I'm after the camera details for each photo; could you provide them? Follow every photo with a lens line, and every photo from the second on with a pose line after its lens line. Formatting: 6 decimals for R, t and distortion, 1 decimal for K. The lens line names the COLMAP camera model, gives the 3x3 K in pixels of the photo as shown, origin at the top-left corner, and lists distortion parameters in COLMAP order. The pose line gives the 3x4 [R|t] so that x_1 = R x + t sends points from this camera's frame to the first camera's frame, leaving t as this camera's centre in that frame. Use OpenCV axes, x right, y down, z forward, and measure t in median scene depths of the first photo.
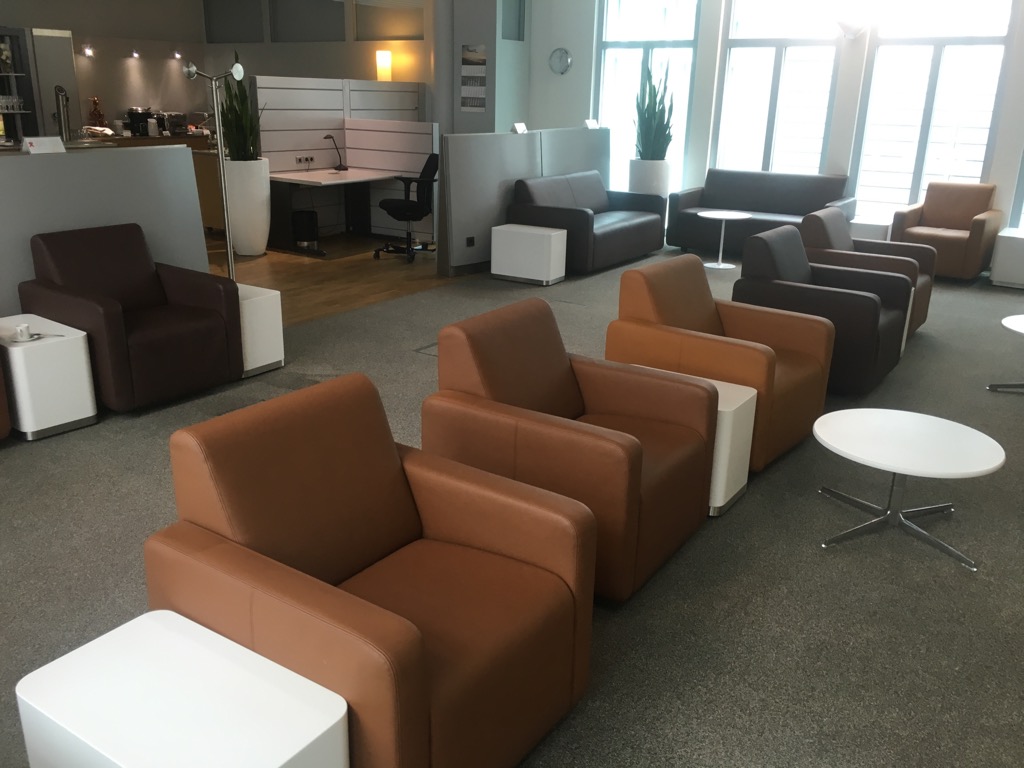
lens RADIAL K [[883.0, 0, 512.0], [0, 883.0, 384.0], [0, 0, 1]] dist [0.011766, -0.007941]
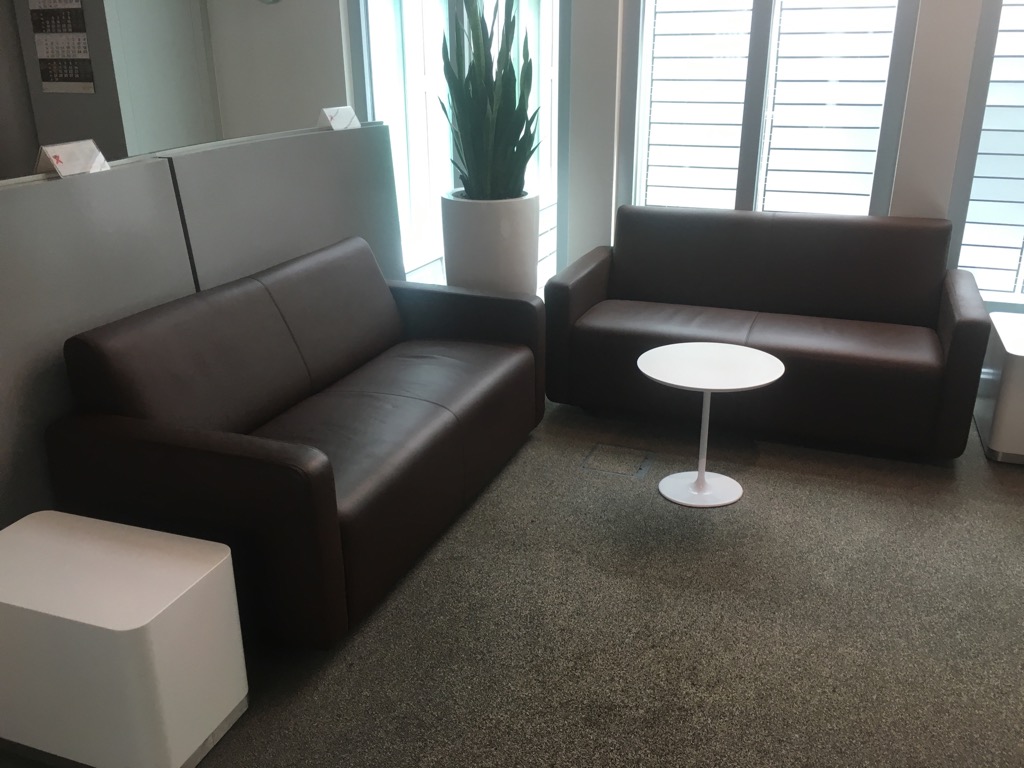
lens RADIAL K [[864.8, 0, 524.9], [0, 864.8, 385.4], [0, 0, 1]] dist [0.013340, -0.011291]
pose [[0.974394, -0.103799, 0.199454, 0.081257], [0.093668, 0.993818, 0.059603, -0.188051], [-0.204407, -0.039395, 0.978093, 0.589342]]
